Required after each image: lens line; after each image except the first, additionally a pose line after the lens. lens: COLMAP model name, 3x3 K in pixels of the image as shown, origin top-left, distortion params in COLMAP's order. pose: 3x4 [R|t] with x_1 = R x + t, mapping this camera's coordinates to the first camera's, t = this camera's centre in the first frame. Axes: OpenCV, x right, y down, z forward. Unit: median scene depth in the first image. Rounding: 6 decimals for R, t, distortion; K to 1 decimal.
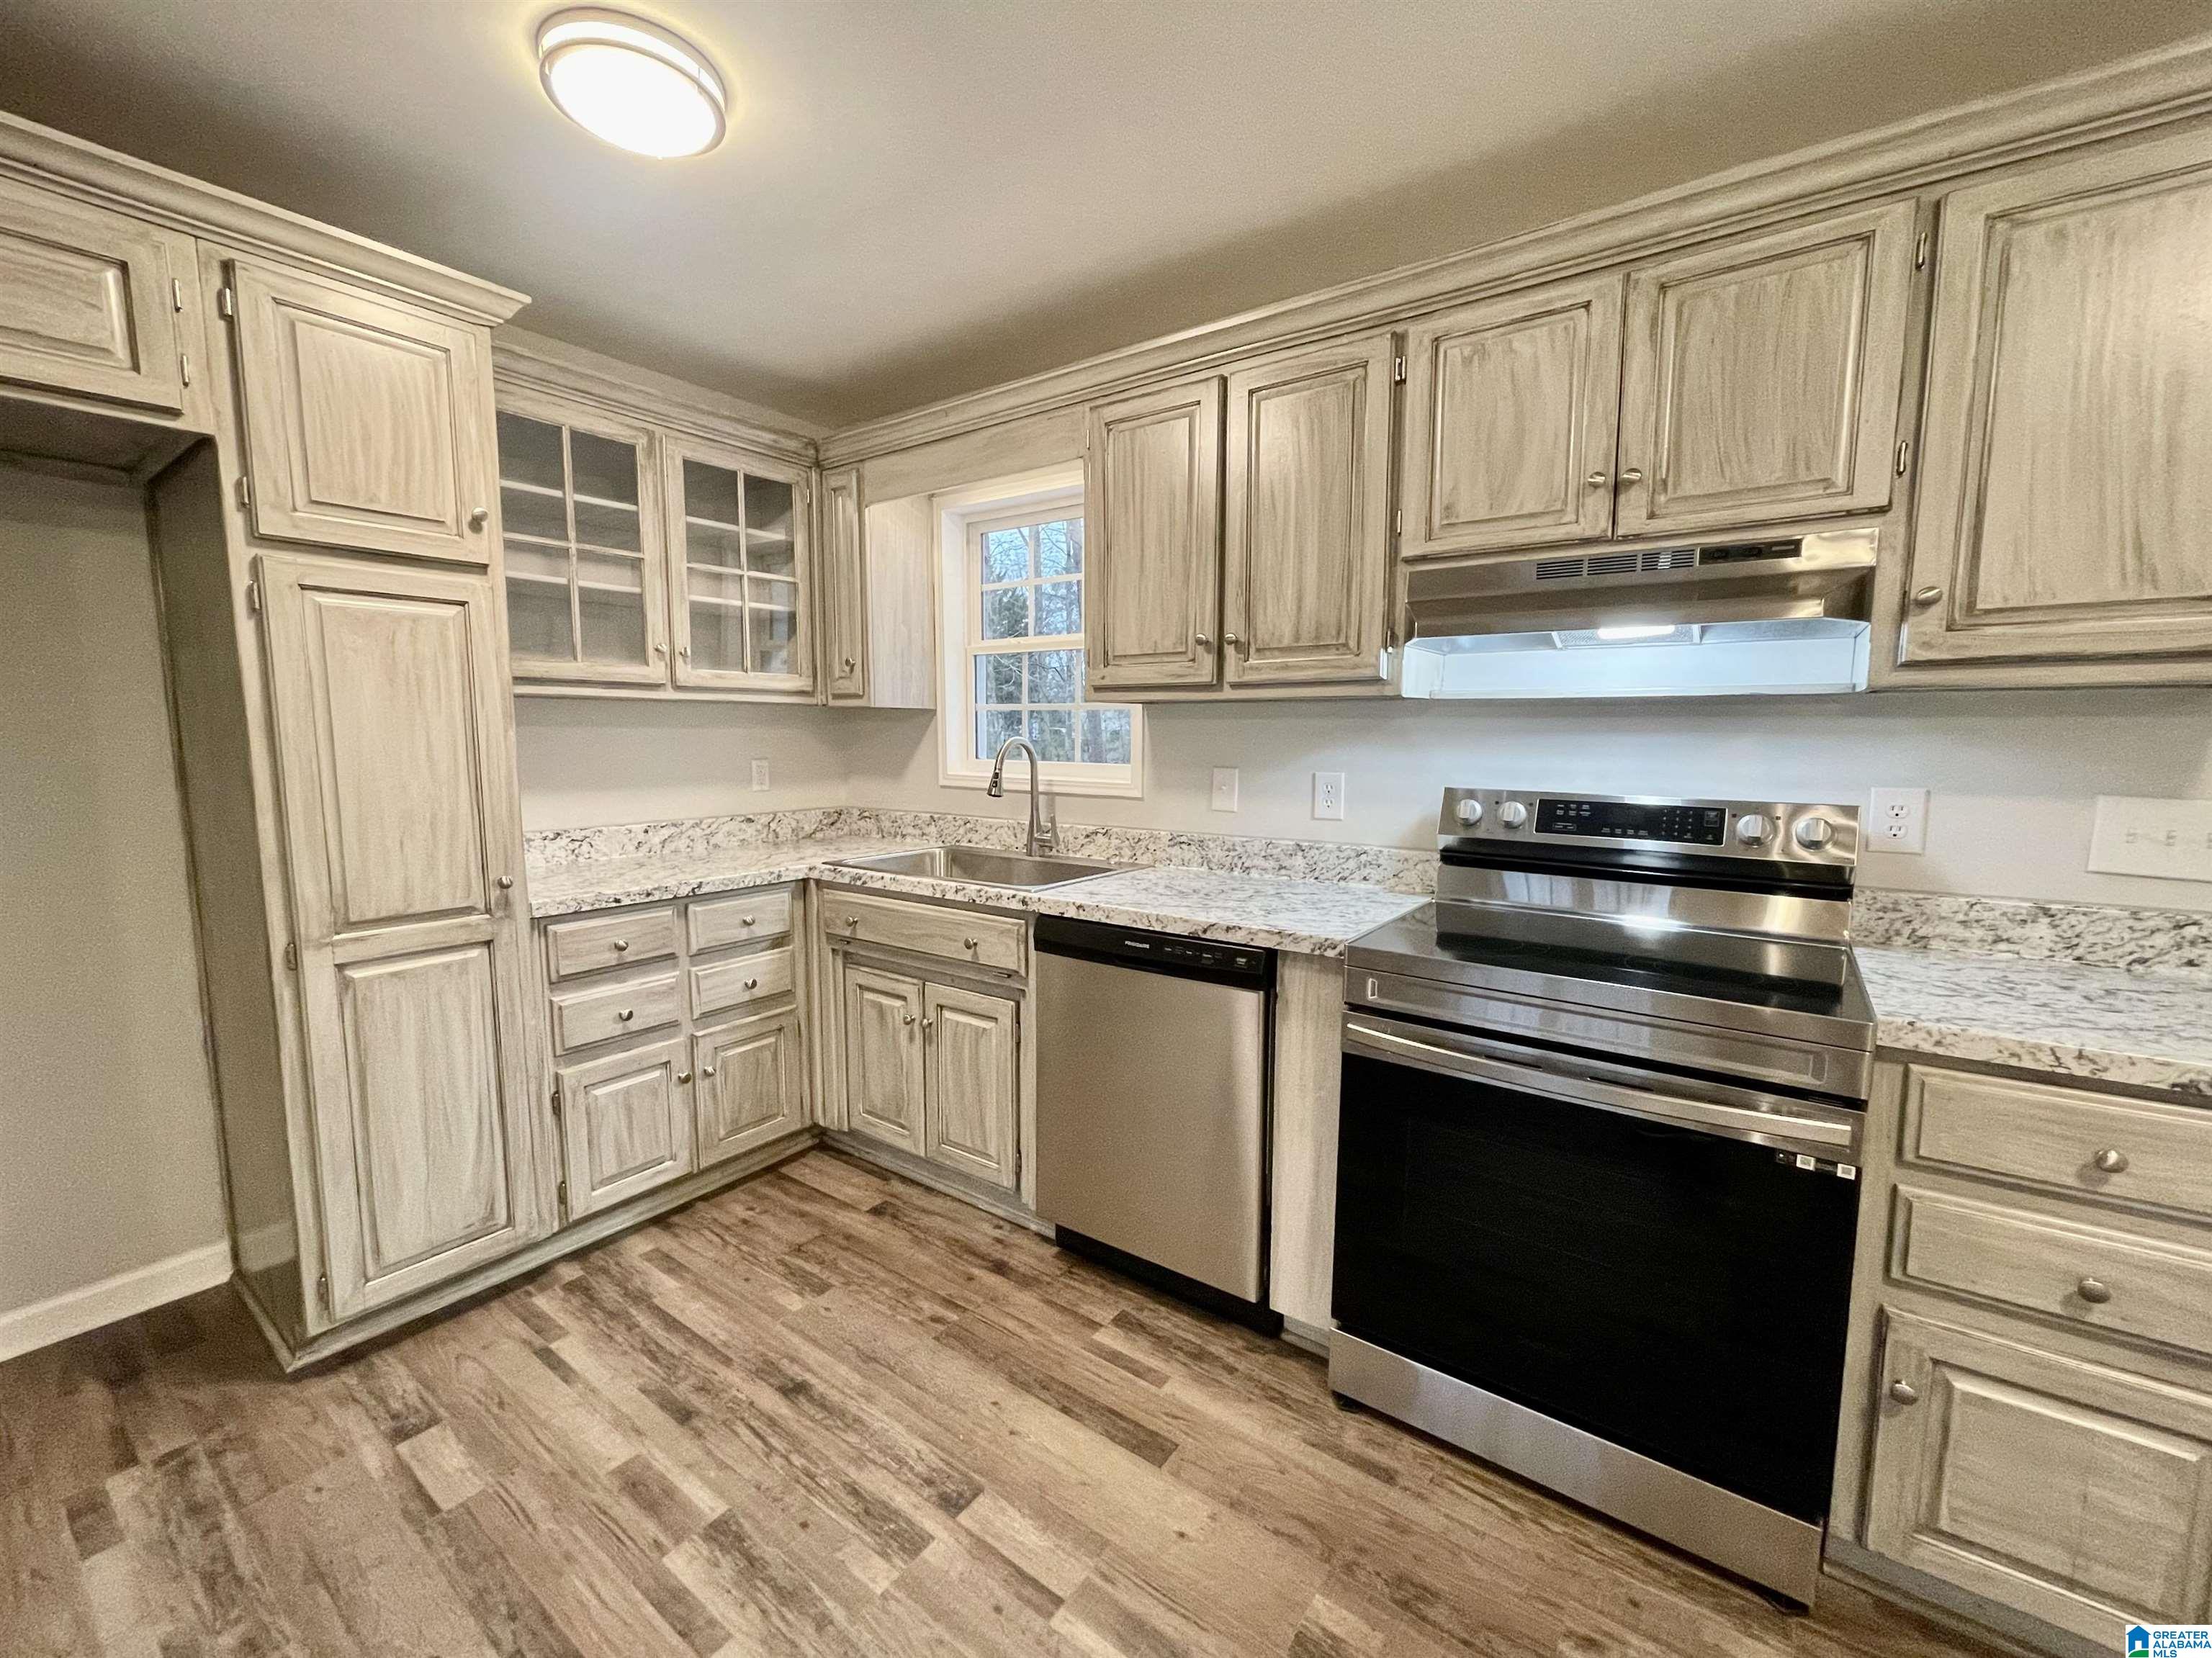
lens RADIAL K [[913.4, 0, 1098.3], [0, 913.4, 829.9], [0, 0, 1]] dist [-0.001005, 0.000616]
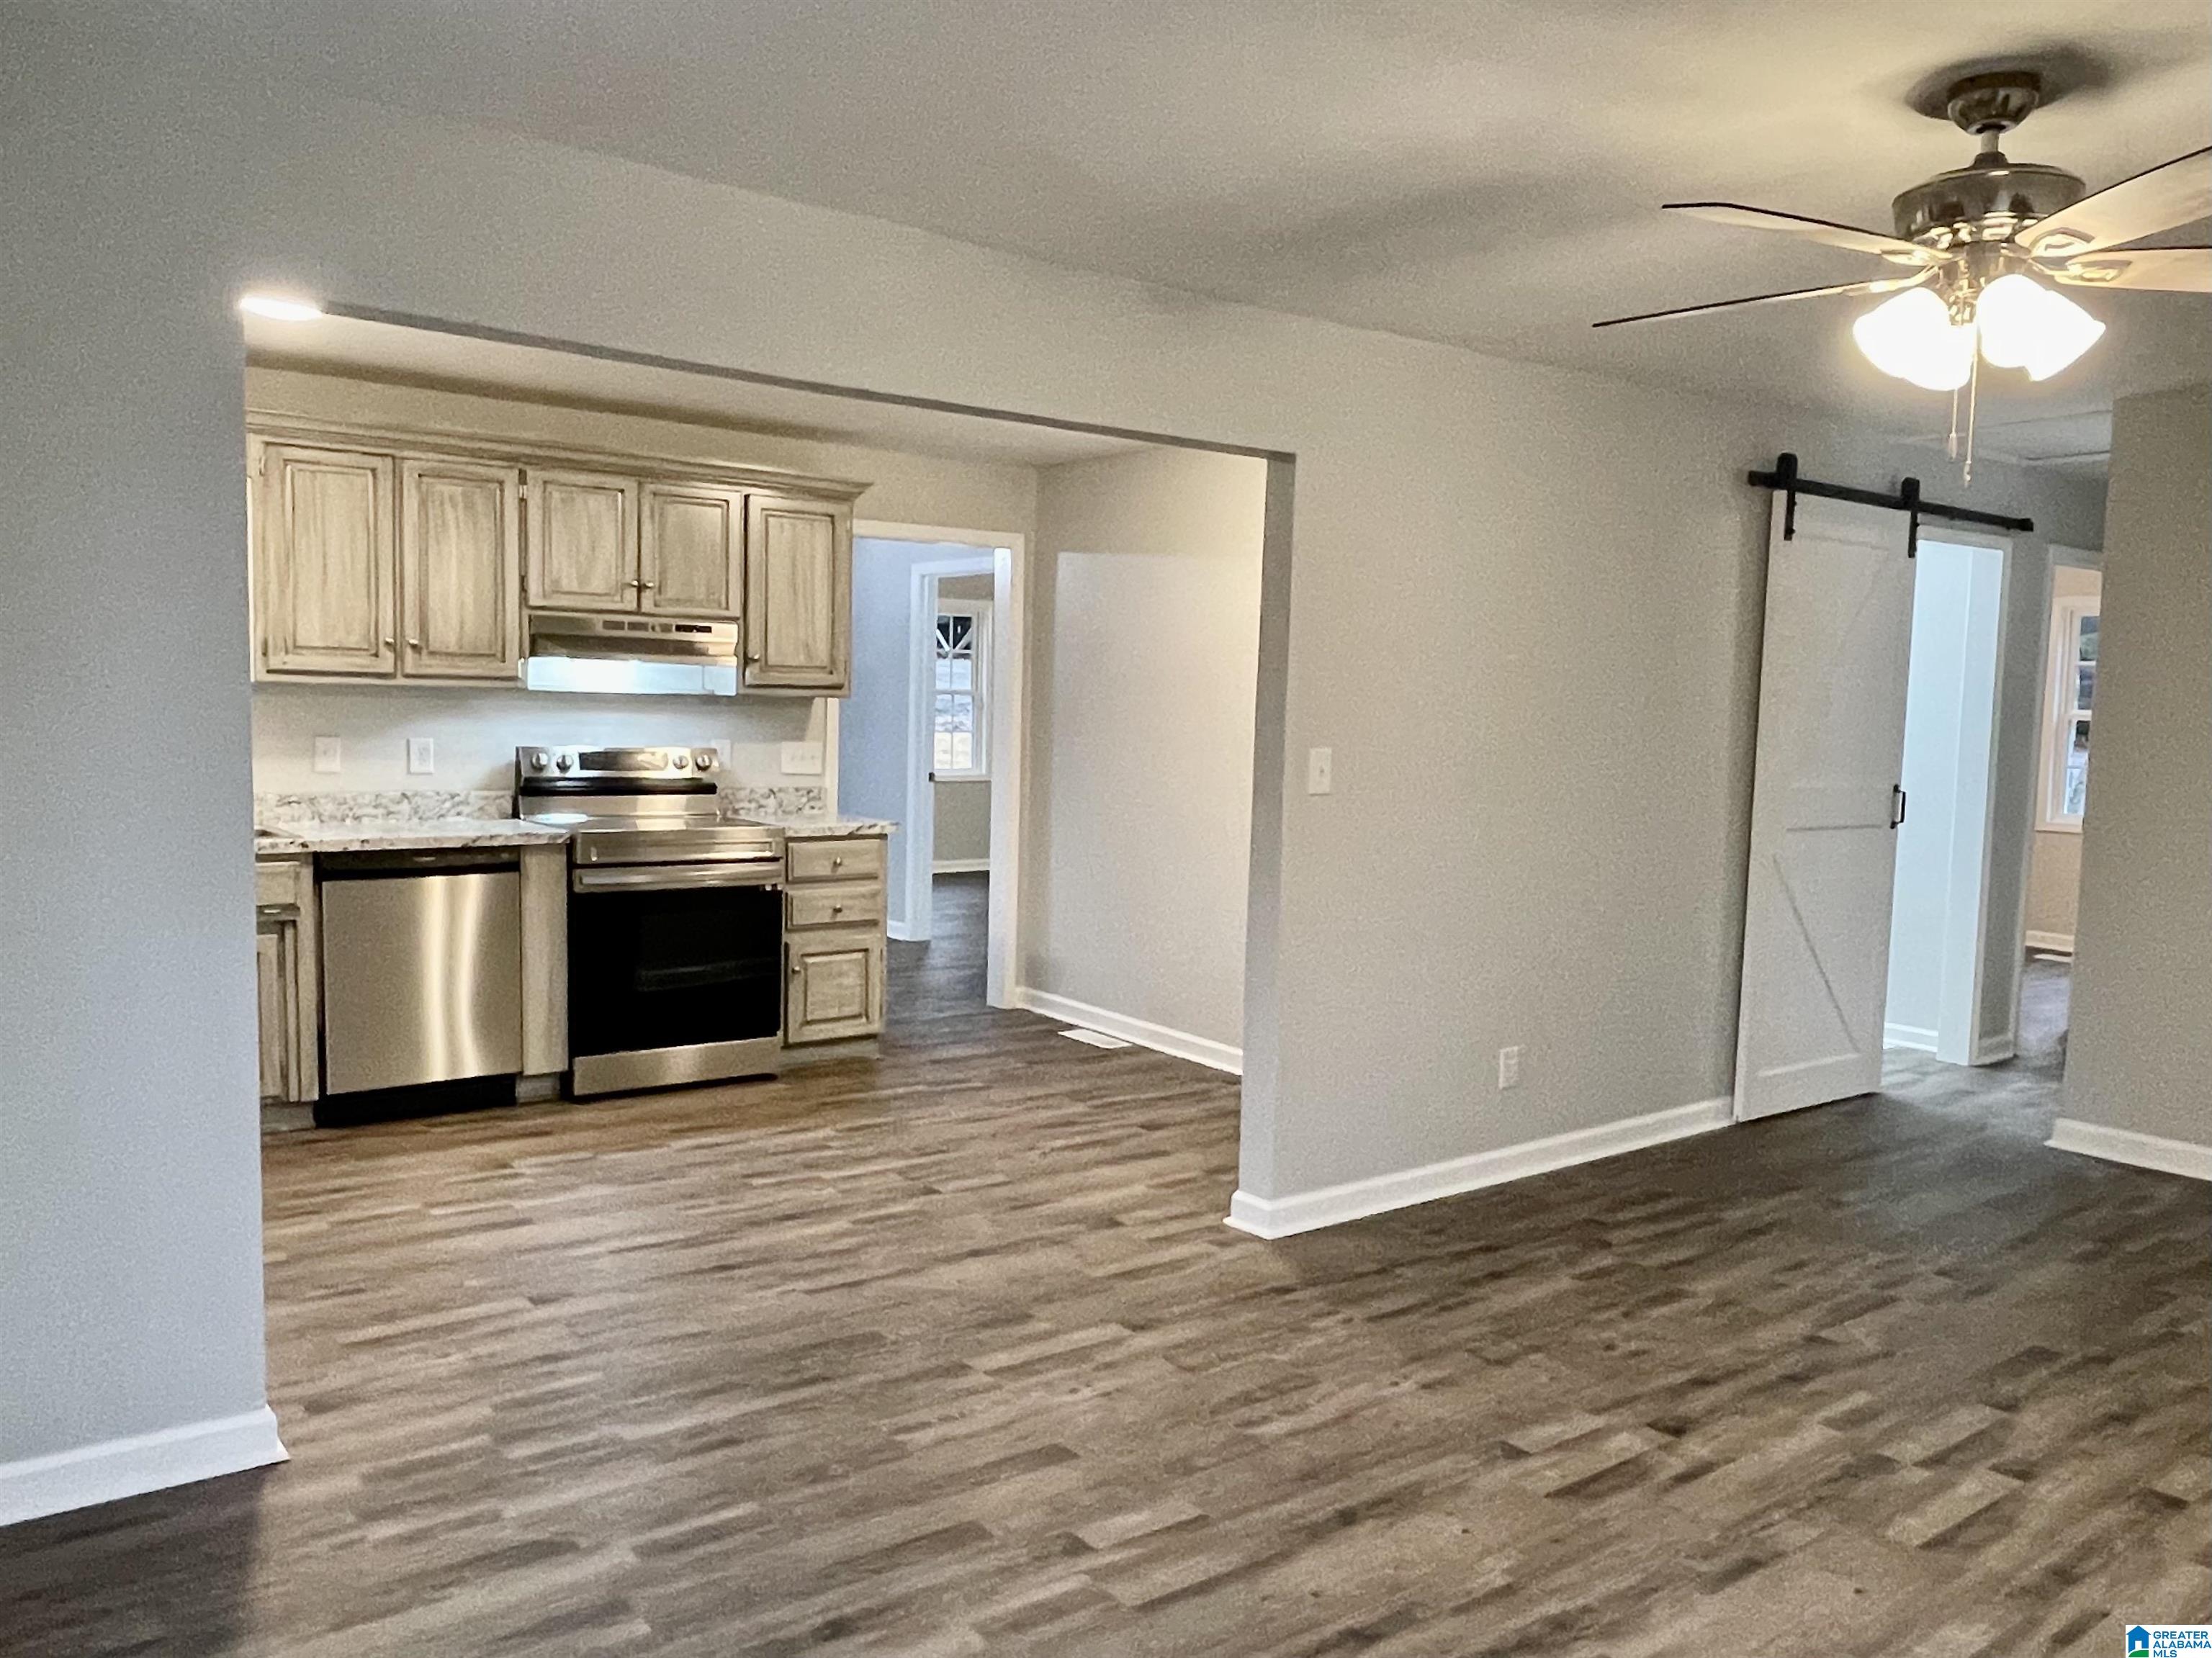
lens RADIAL K [[1654.0, 0, 1101.2], [0, 1654.0, 835.2], [0, 0, 1]] dist [0.034124, -0.060096]
pose [[0.287584, -0.072523, 0.955006, -2.126786], [0.080142, 0.995454, 0.051461, 0.039041], [-0.954397, 0.061736, 0.292089, -0.779729]]
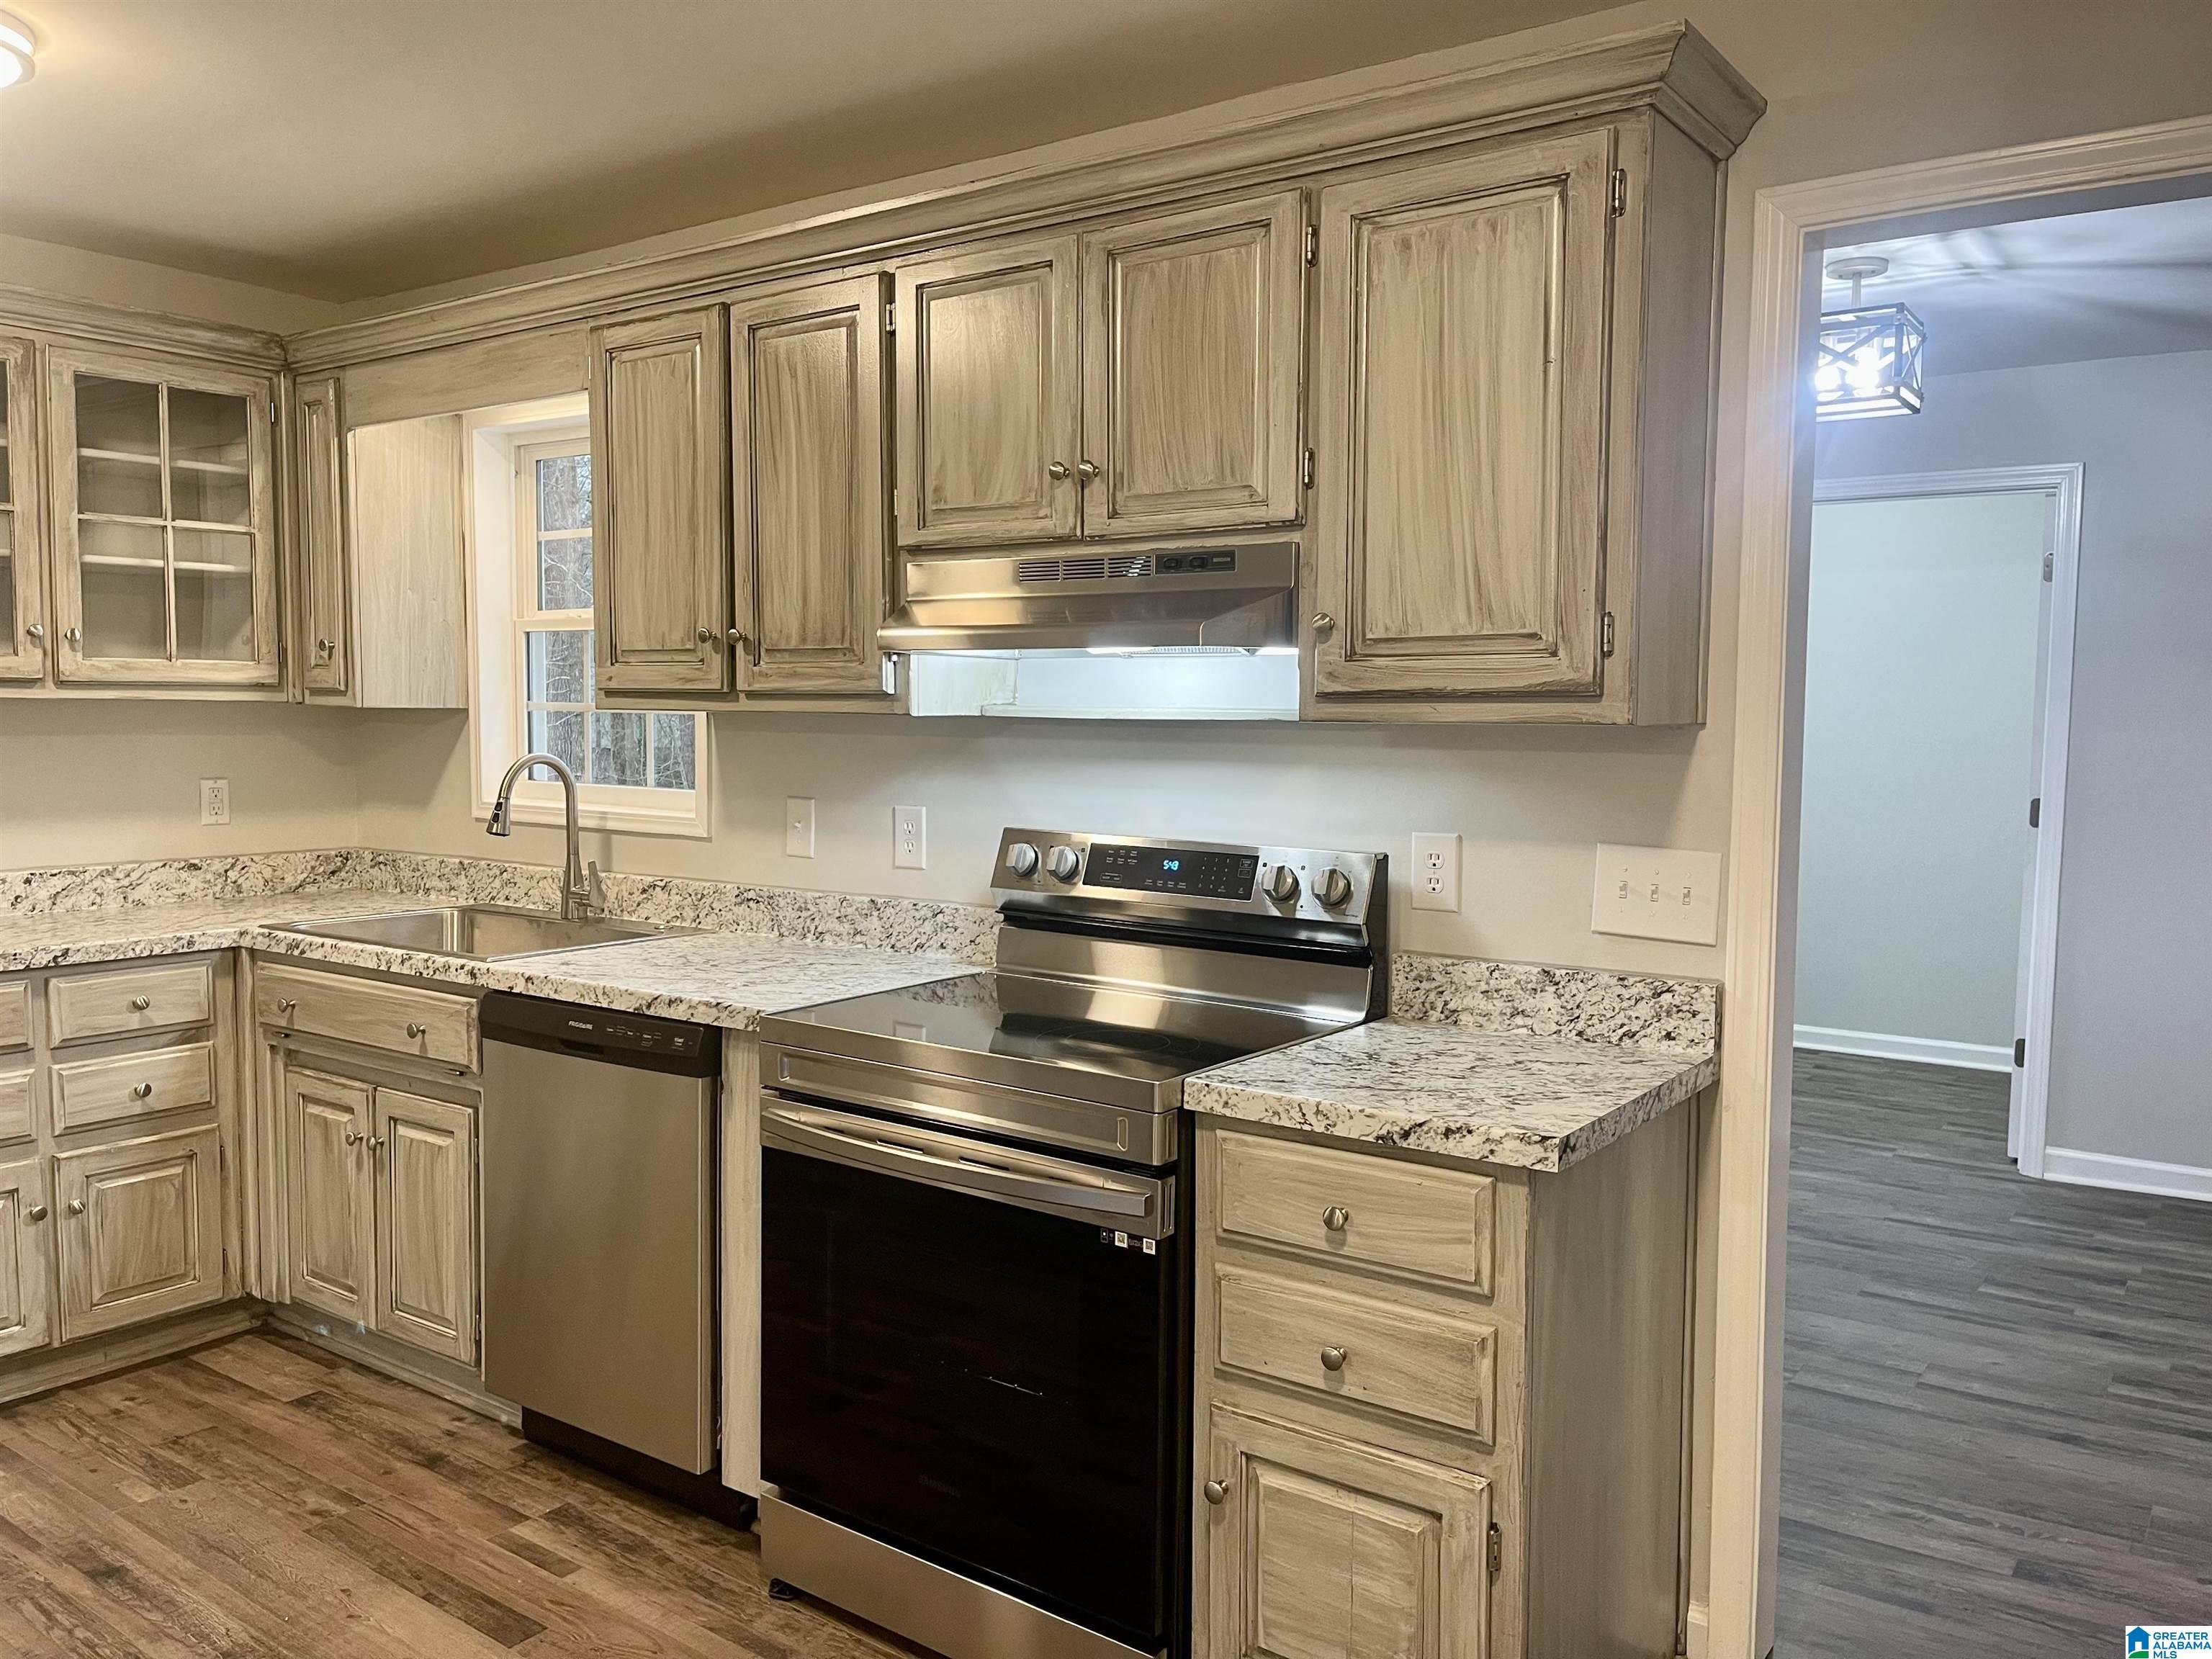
lens RADIAL K [[1682.0, 0, 1106.0], [0, 1682.0, 829.5], [0, 0, 1]] dist [0.072722, -0.103804]
pose [[0.999983, 0.005274, 0.002510, 0.487056], [-0.005179, 0.999316, -0.036618, 0.007926], [-0.002702, 0.036605, 0.999326, -0.467629]]
